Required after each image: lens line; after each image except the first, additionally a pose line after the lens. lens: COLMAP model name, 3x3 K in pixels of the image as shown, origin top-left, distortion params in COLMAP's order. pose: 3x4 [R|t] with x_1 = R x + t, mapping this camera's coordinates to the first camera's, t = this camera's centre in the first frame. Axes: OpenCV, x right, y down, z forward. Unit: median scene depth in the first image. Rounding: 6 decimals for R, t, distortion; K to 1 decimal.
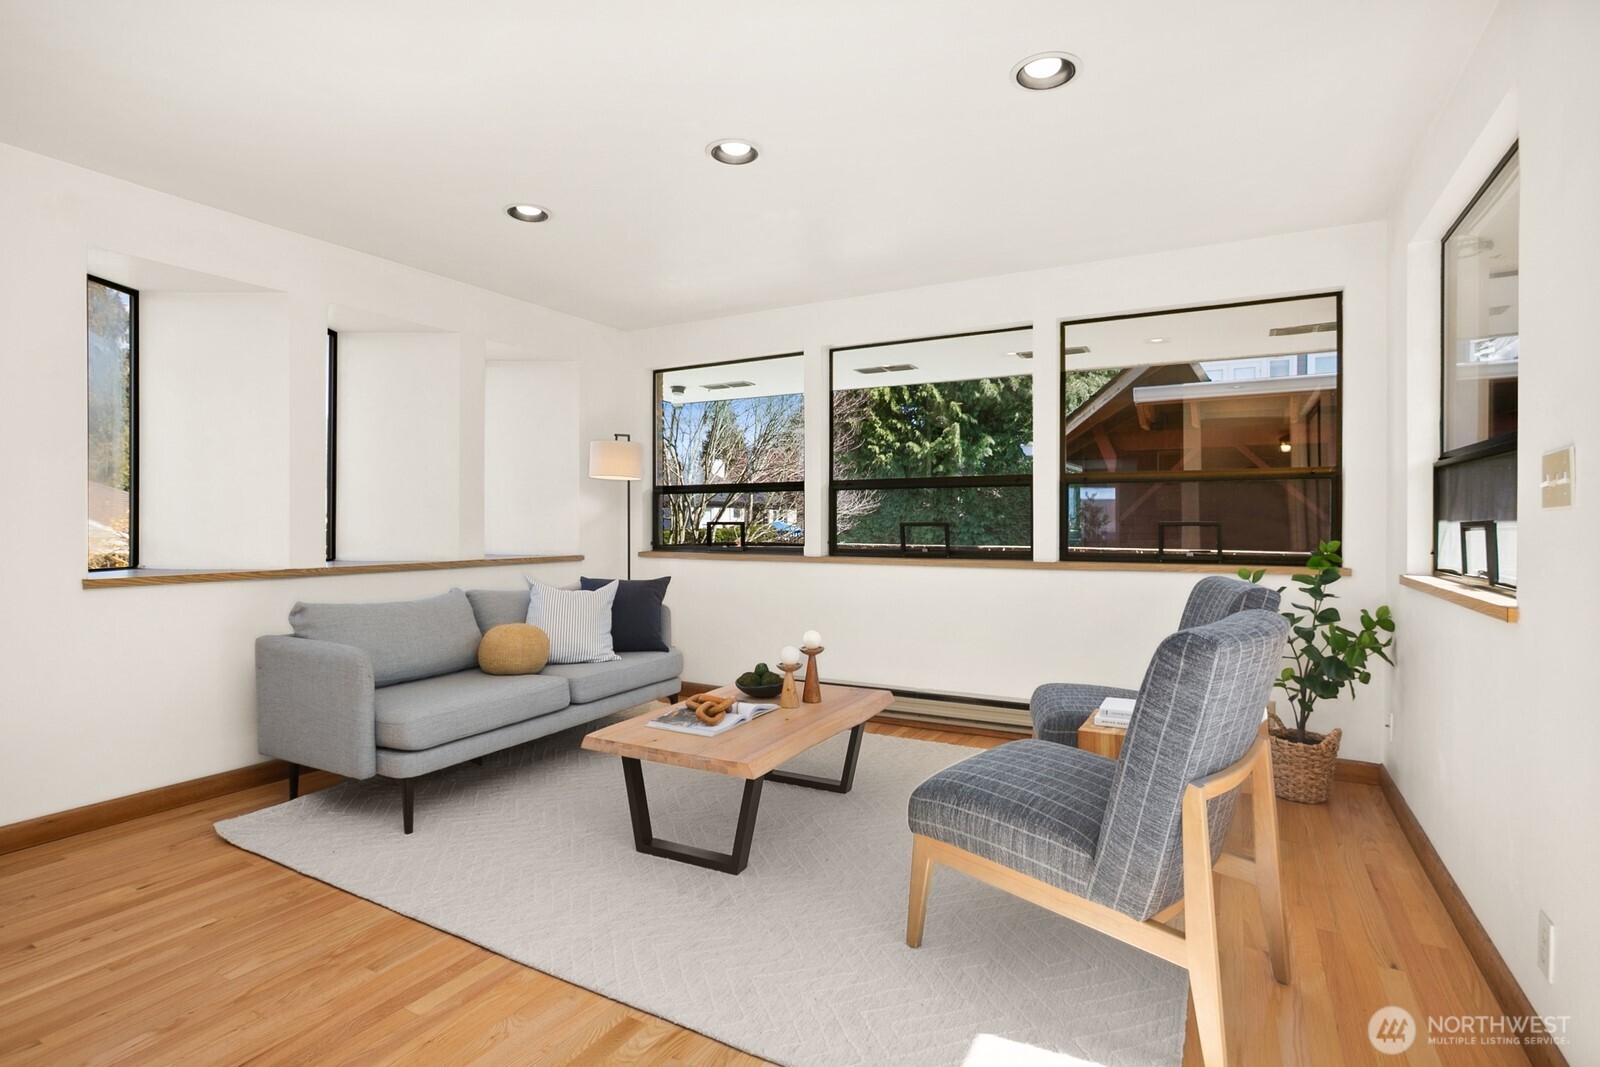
lens RADIAL K [[792.5, 0, 800.8], [0, 792.5, 518.6], [0, 0, 1]] dist [-0.062273, 0.039755]
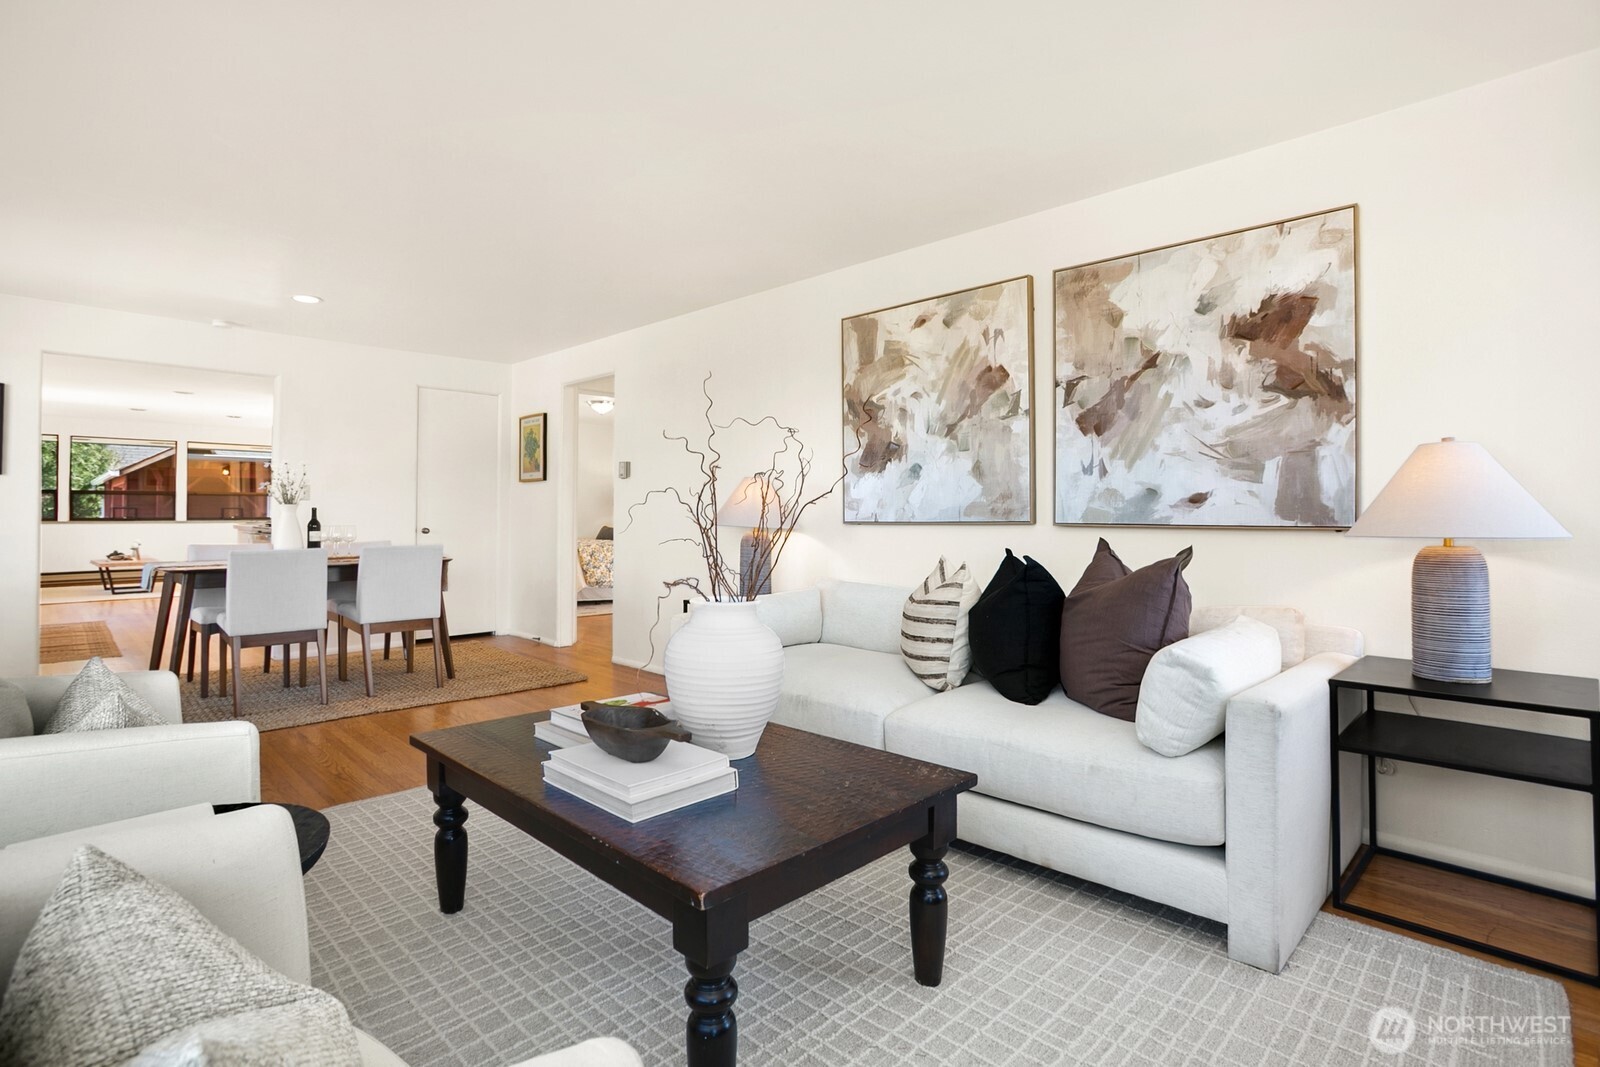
lens RADIAL K [[792.5, 0, 800.8], [0, 792.5, 518.6], [0, 0, 1]] dist [-0.062273, 0.039755]
pose [[0.270888, -0.008403, 0.962574, -2.759956], [-0.006958, 0.999919, 0.010687, -0.002796], [-0.962586, -0.009593, 0.270807, -3.044496]]
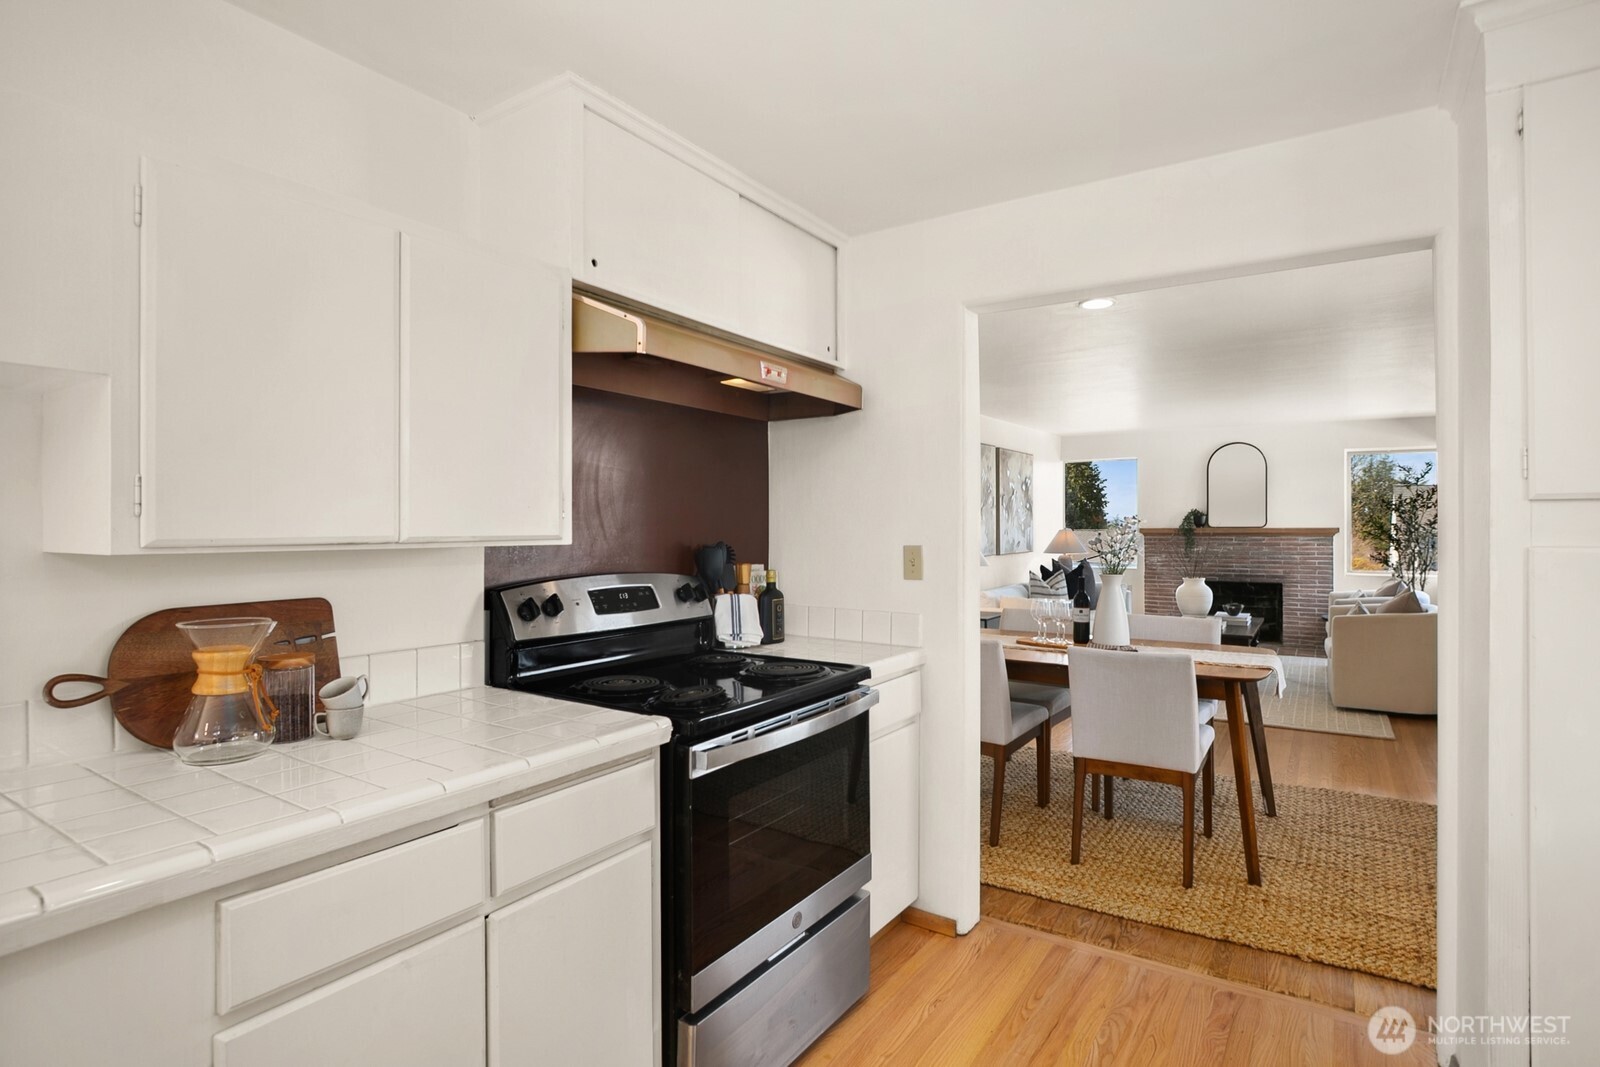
lens RADIAL K [[818.4, 0, 778.2], [0, 818.4, 531.2], [0, 0, 1]] dist [-0.031049, 0.000427]
pose [[-0.995923, 0.000957, 0.090198, -1.001078], [0.001529, 0.999979, 0.006276, -0.087592], [-0.090190, 0.006389, -0.995904, -0.121587]]
